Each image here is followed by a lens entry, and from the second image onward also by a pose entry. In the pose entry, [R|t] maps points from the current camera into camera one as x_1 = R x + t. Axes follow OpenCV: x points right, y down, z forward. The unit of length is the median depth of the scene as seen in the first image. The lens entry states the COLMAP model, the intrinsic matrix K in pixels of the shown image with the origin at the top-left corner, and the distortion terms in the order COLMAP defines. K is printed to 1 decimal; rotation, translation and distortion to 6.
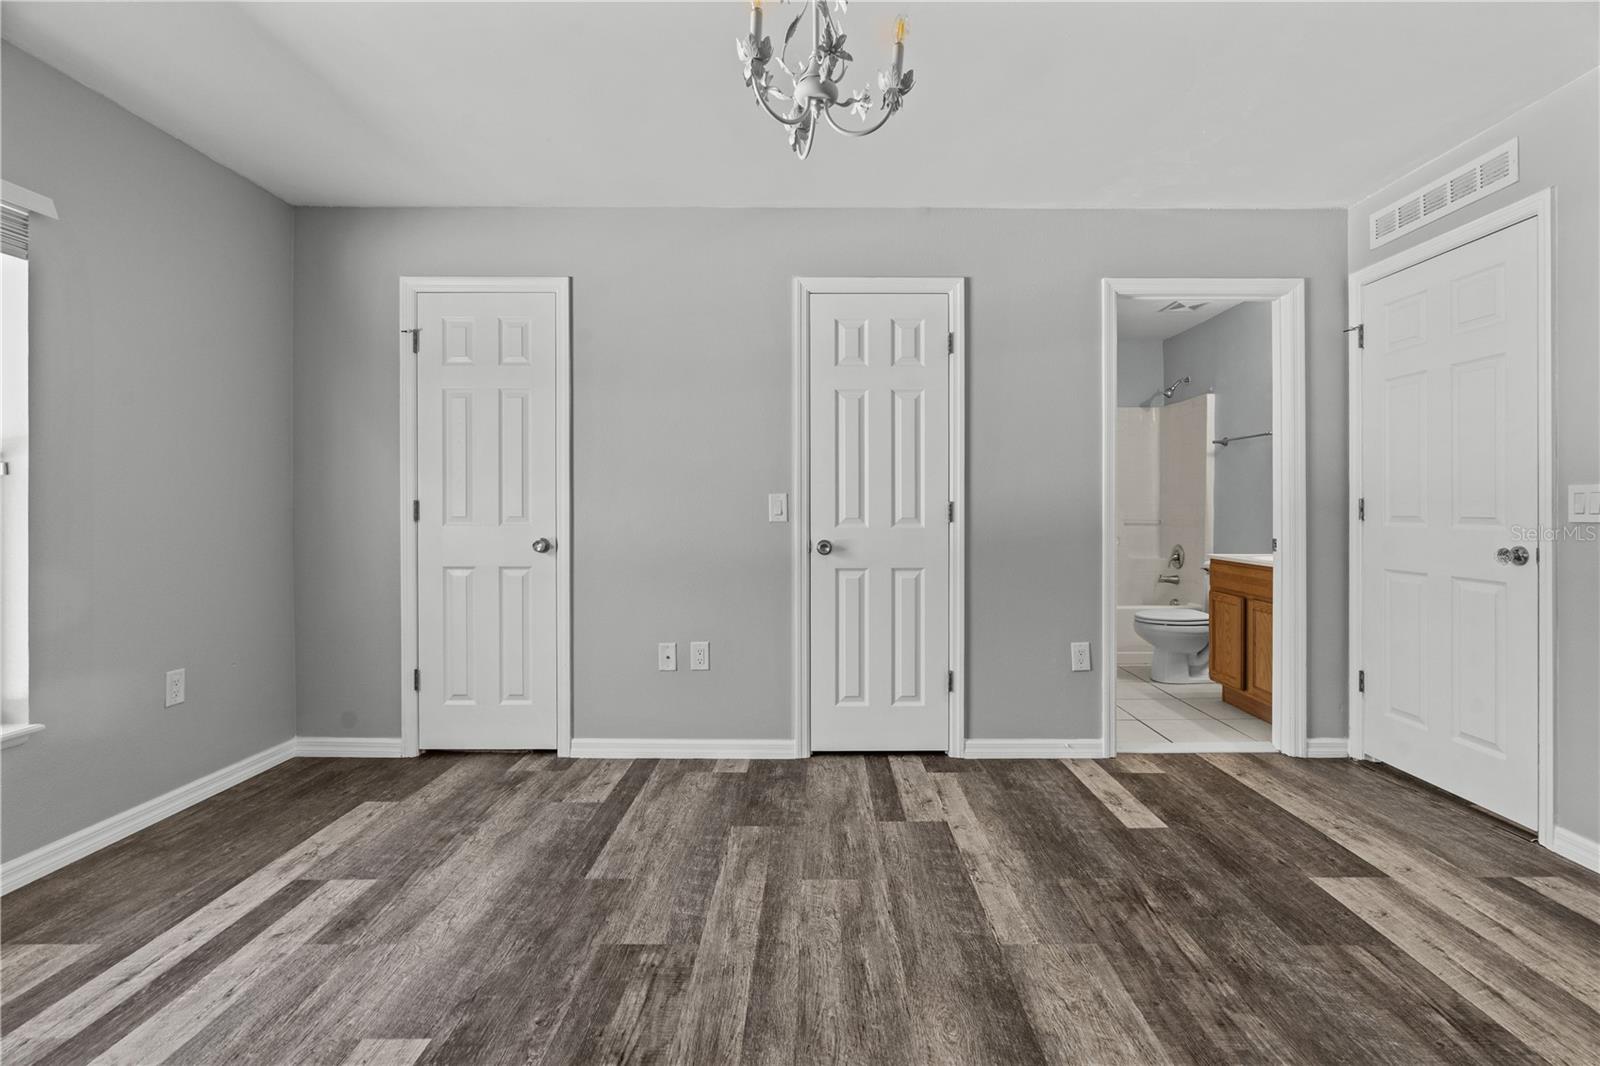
lens RADIAL K [[727.3, 0, 801.7], [0, 727.3, 518.8], [0, 0, 1]] dist [-0.005296, 0.001509]
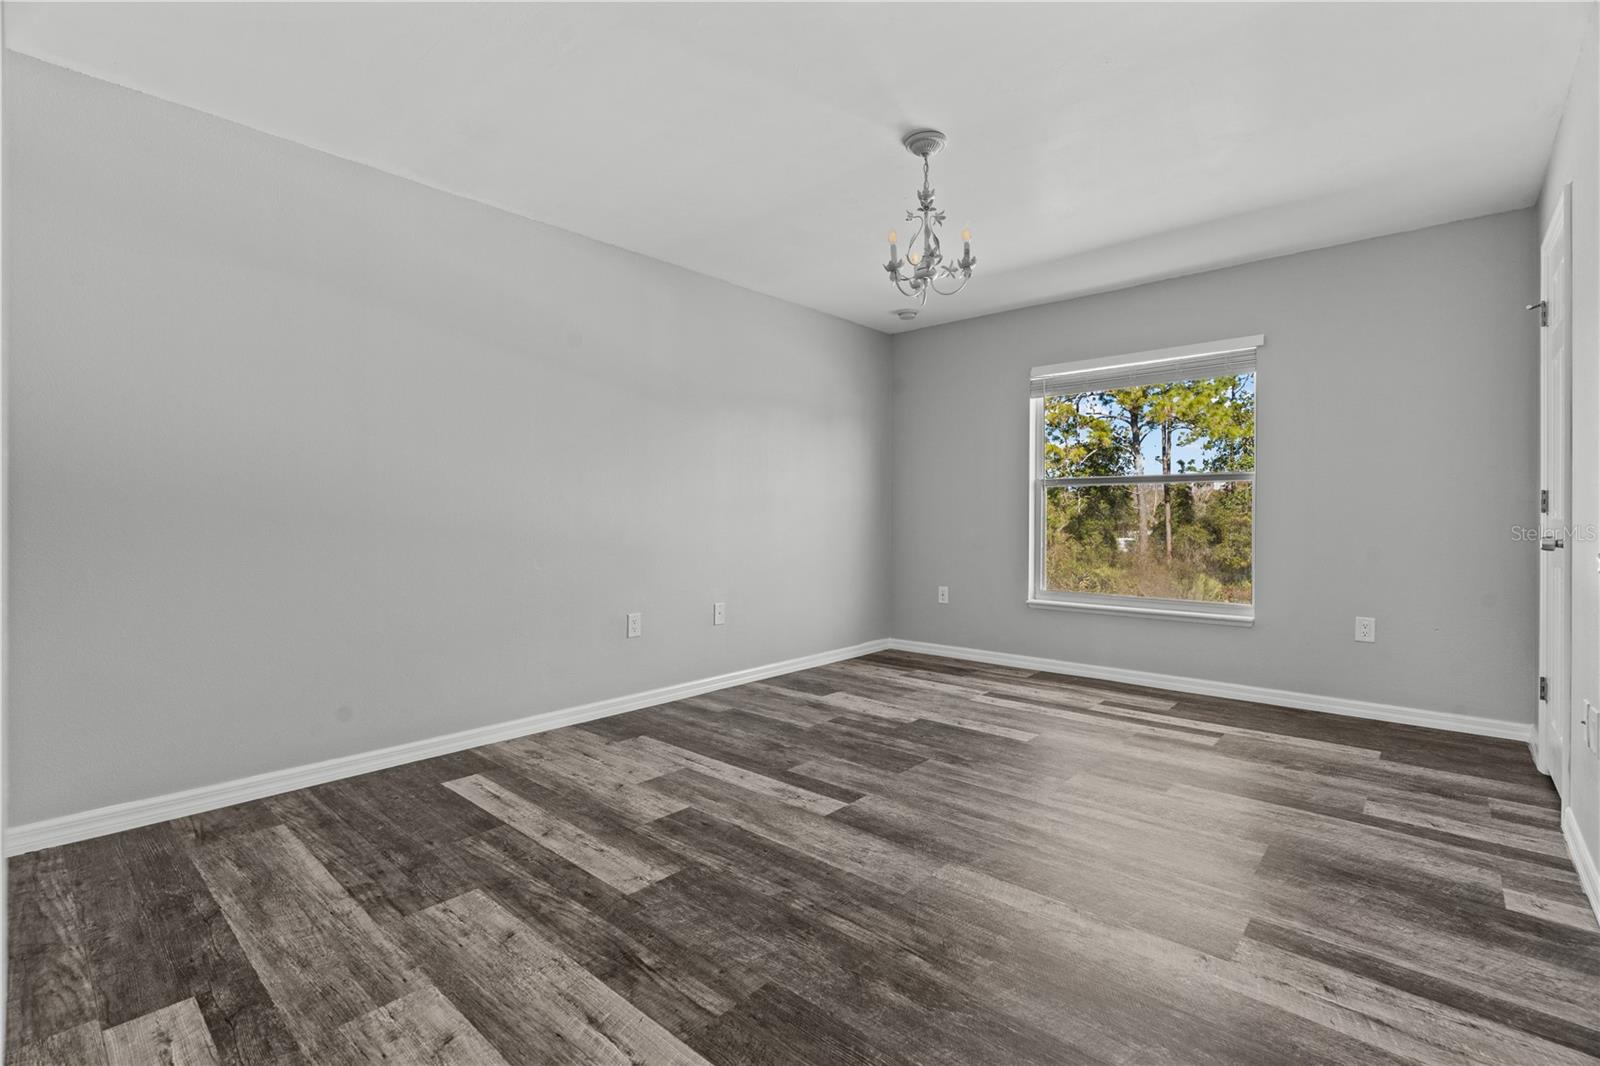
lens RADIAL K [[727.3, 0, 798.4], [0, 727.3, 523.5], [0, 0, 1]] dist [-0.005296, 0.001509]
pose [[-0.656512, 0.004770, -0.754301, 1.358448], [-0.010467, 0.999826, 0.015432, 0.031310], [0.754243, 0.018027, -0.656348, 1.636943]]
